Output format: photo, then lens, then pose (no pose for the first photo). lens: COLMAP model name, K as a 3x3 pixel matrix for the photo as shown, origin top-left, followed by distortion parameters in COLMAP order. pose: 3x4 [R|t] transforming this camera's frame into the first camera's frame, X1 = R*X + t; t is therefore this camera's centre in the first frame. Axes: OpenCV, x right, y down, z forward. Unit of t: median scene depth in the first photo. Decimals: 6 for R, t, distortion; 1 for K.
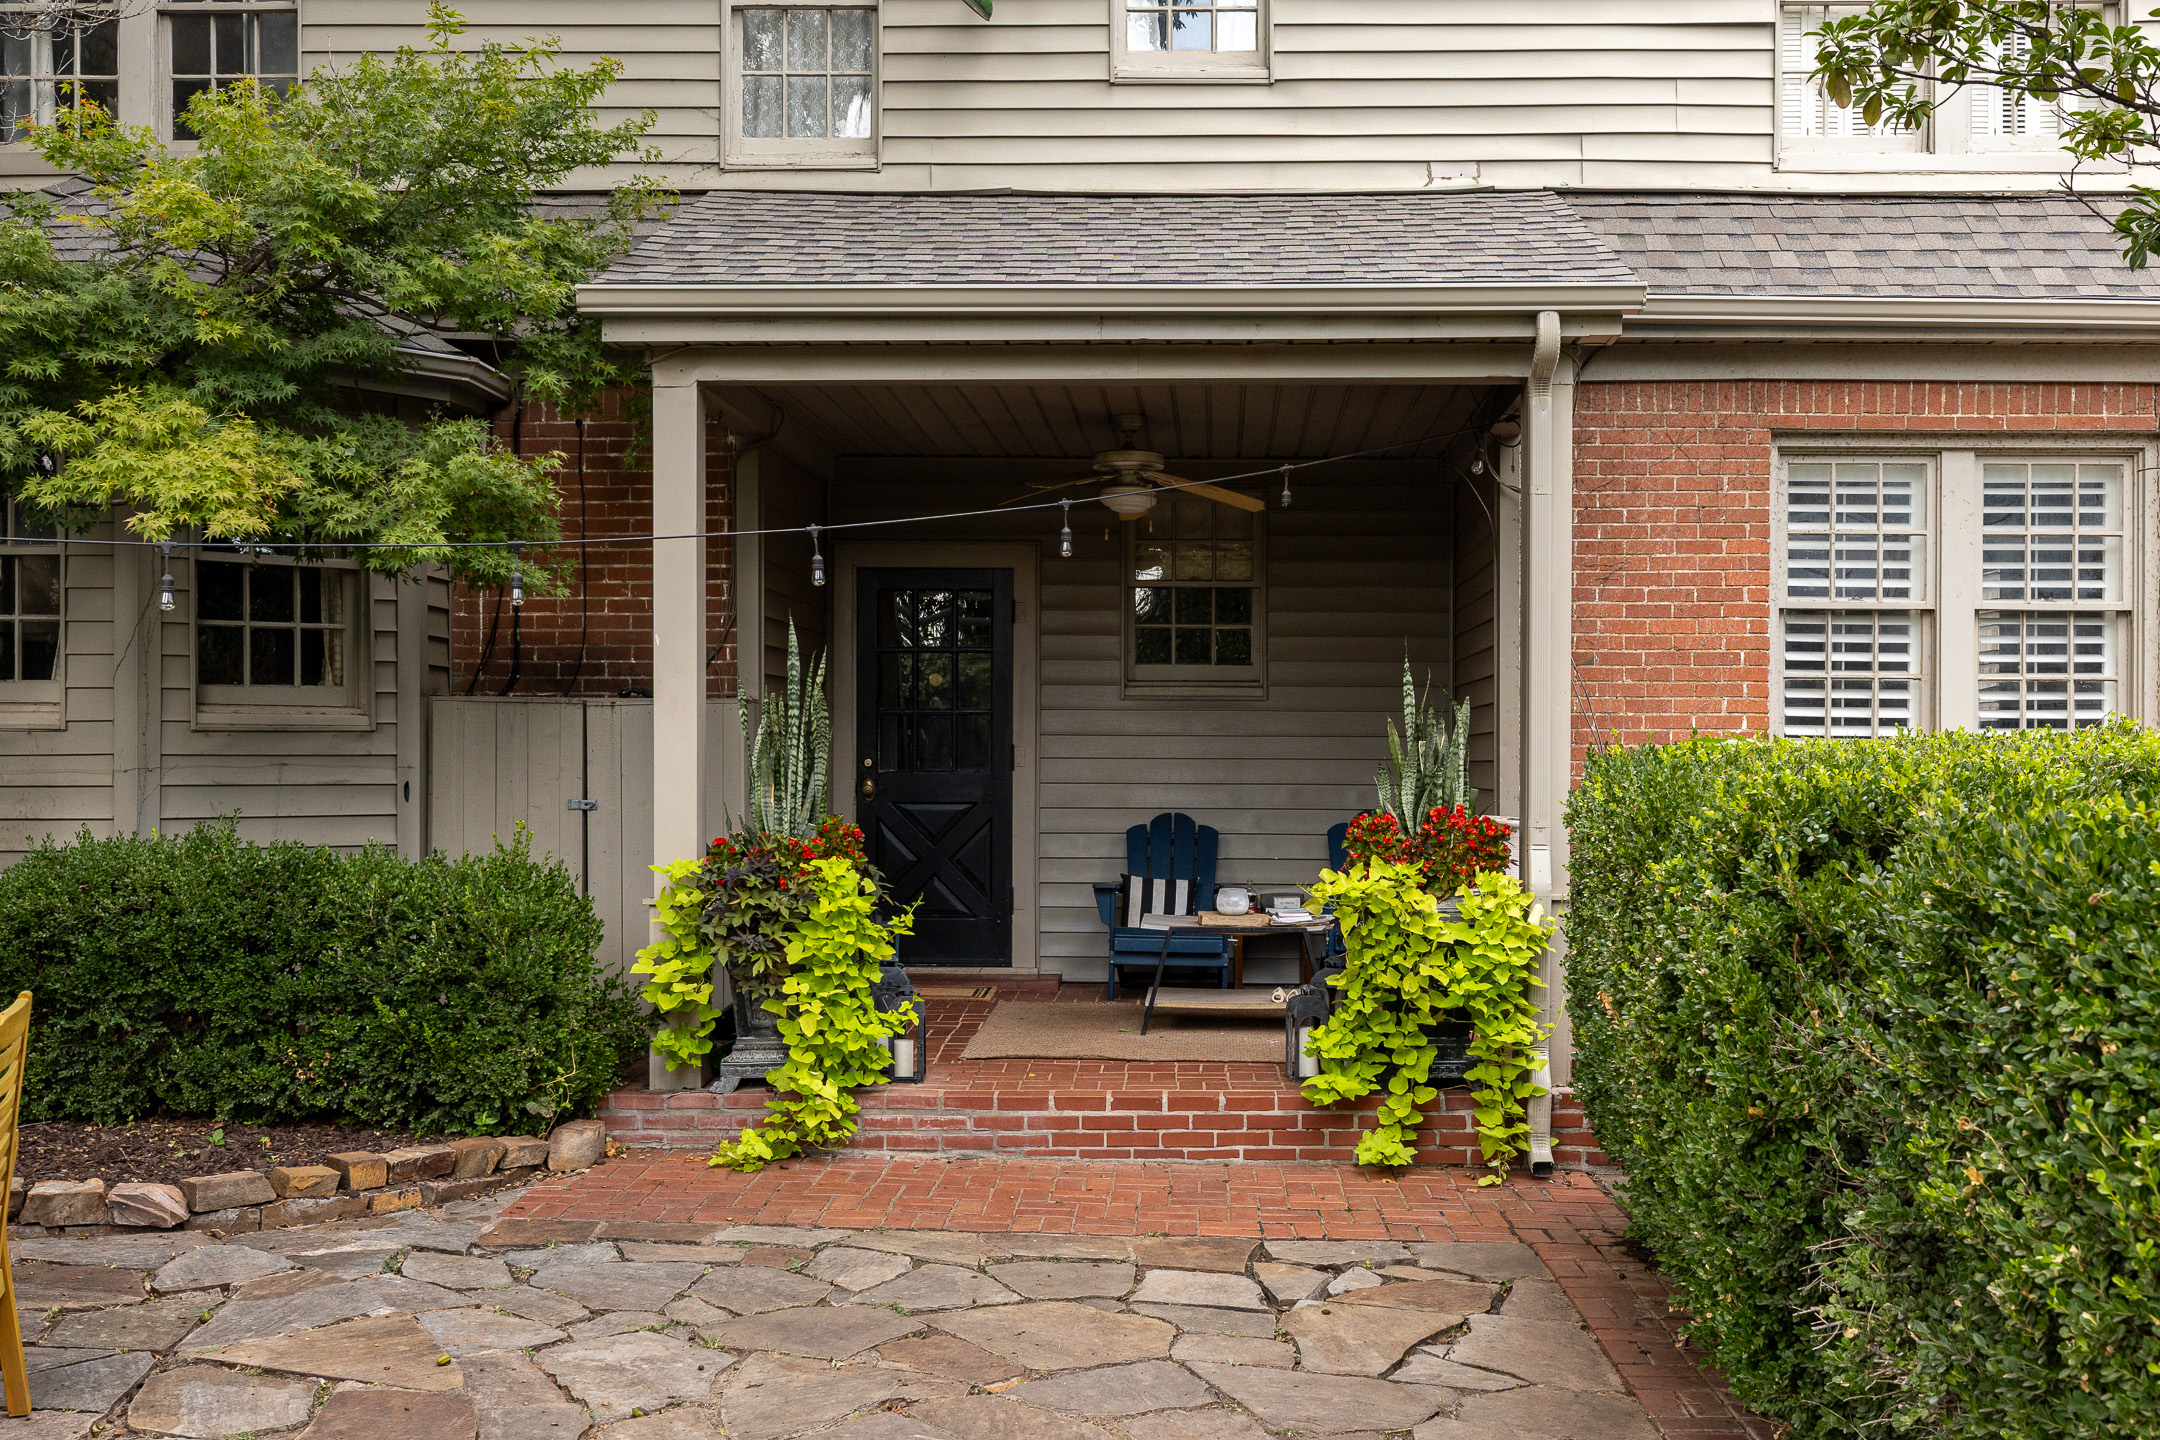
lens RADIAL K [[2430.5, 0, 1079.6], [0, 2430.5, 723.4], [0, 0, 1]] dist [0.002487, 0.000000]
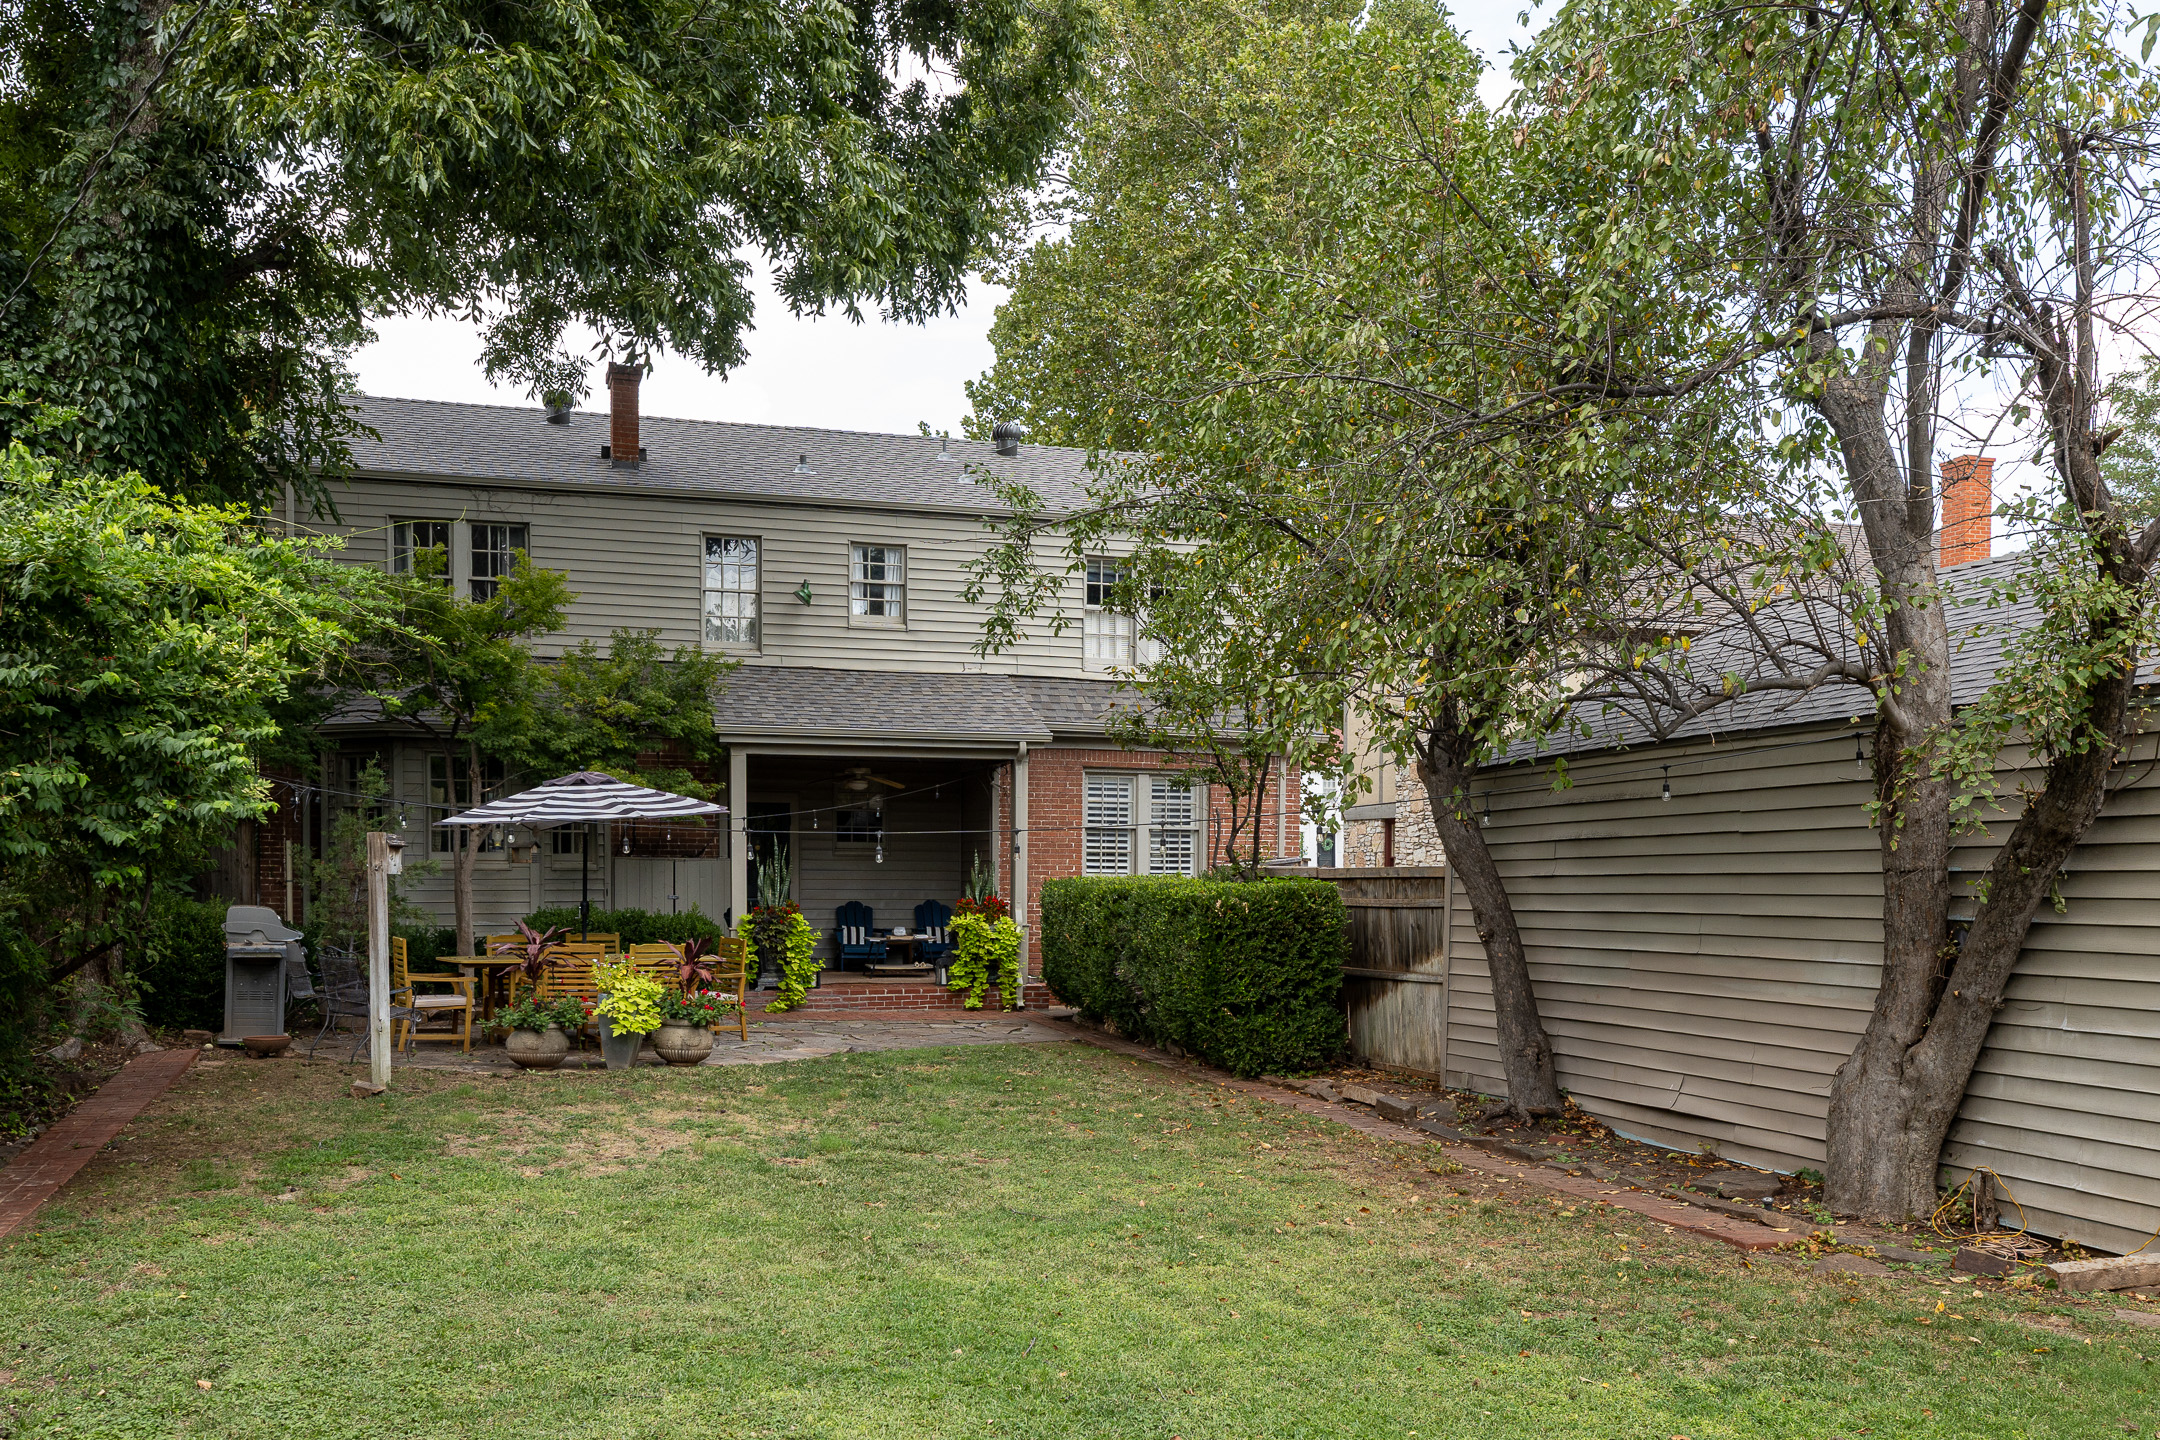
lens RADIAL K [[1601.0, 0, 1078.7], [0, 1601.0, 719.3], [0, 0, 1]] dist [0.009739, 0.003340]
pose [[0.954993, 0.029461, 0.295162, -0.362588], [-0.005054, 0.996527, -0.083114, -0.022482], [-0.296586, 0.077882, 0.951825, -1.040282]]
